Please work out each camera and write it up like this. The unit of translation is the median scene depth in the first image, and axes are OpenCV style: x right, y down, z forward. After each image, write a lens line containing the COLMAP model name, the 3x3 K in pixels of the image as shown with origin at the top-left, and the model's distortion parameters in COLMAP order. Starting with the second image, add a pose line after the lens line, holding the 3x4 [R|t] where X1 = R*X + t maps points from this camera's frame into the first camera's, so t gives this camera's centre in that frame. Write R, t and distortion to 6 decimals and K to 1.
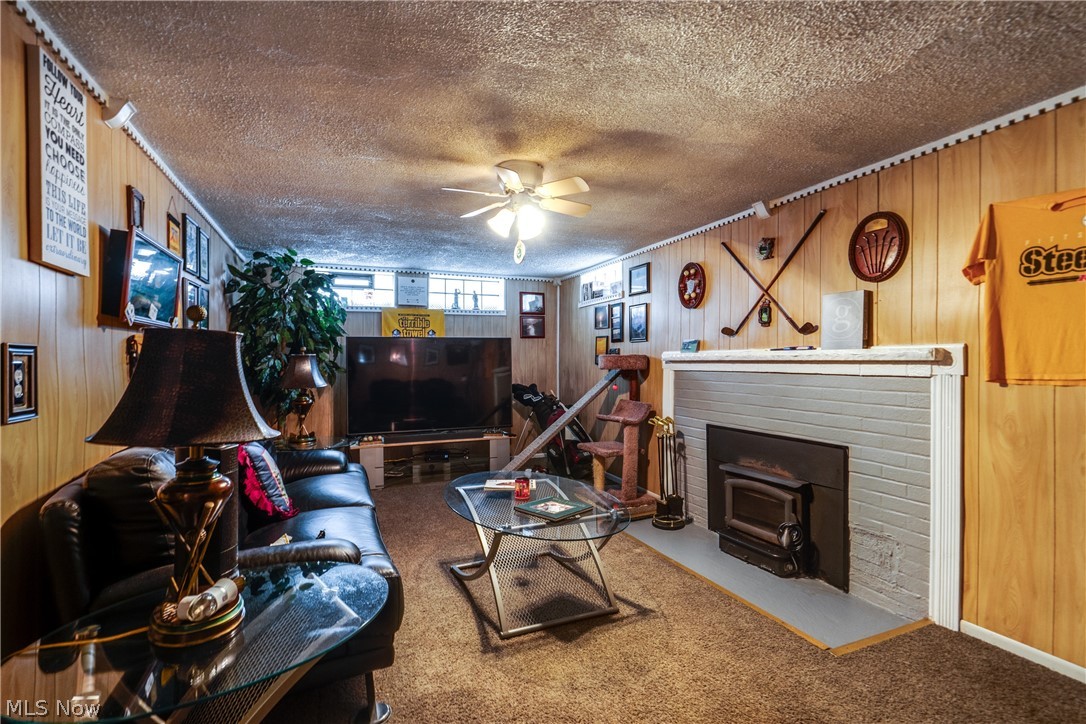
lens RADIAL K [[504.0, 0, 556.1], [0, 504.0, 364.7], [0, 0, 1]] dist [-0.002613, 0.000695]
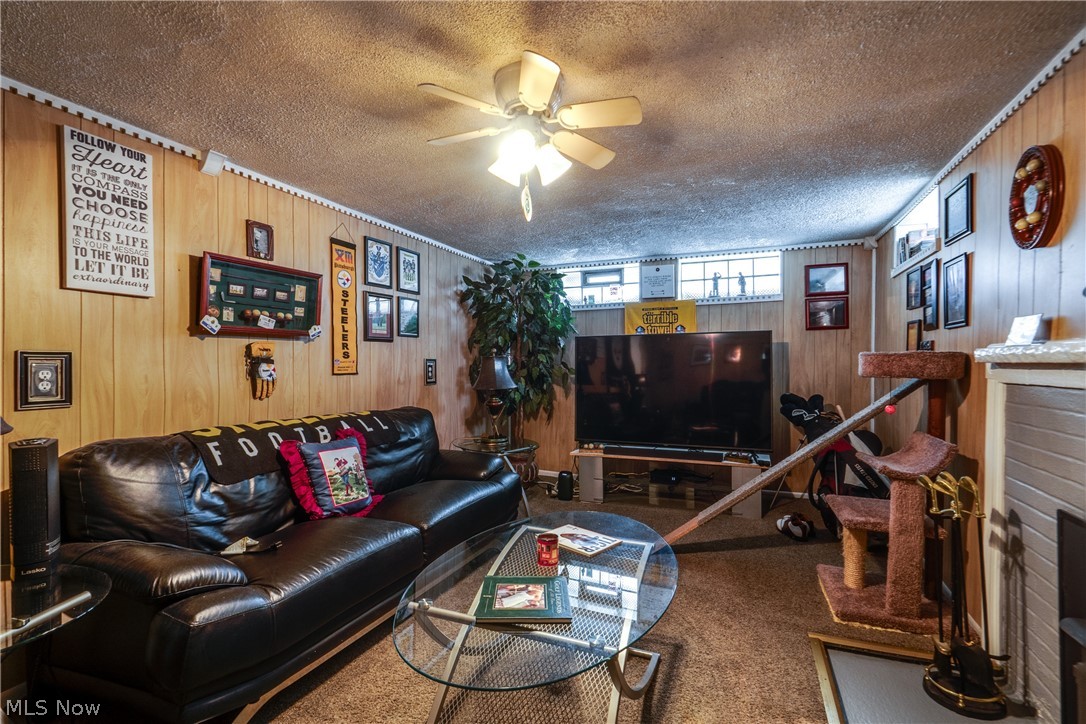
lens RADIAL K [[504.0, 0, 556.1], [0, 504.0, 364.7], [0, 0, 1]] dist [-0.002613, 0.000695]
pose [[0.690530, 0.005551, -0.723282, 0.247618], [-0.005310, 0.999983, 0.002605, -0.004510], [0.723284, 0.002042, 0.690547, 0.308338]]
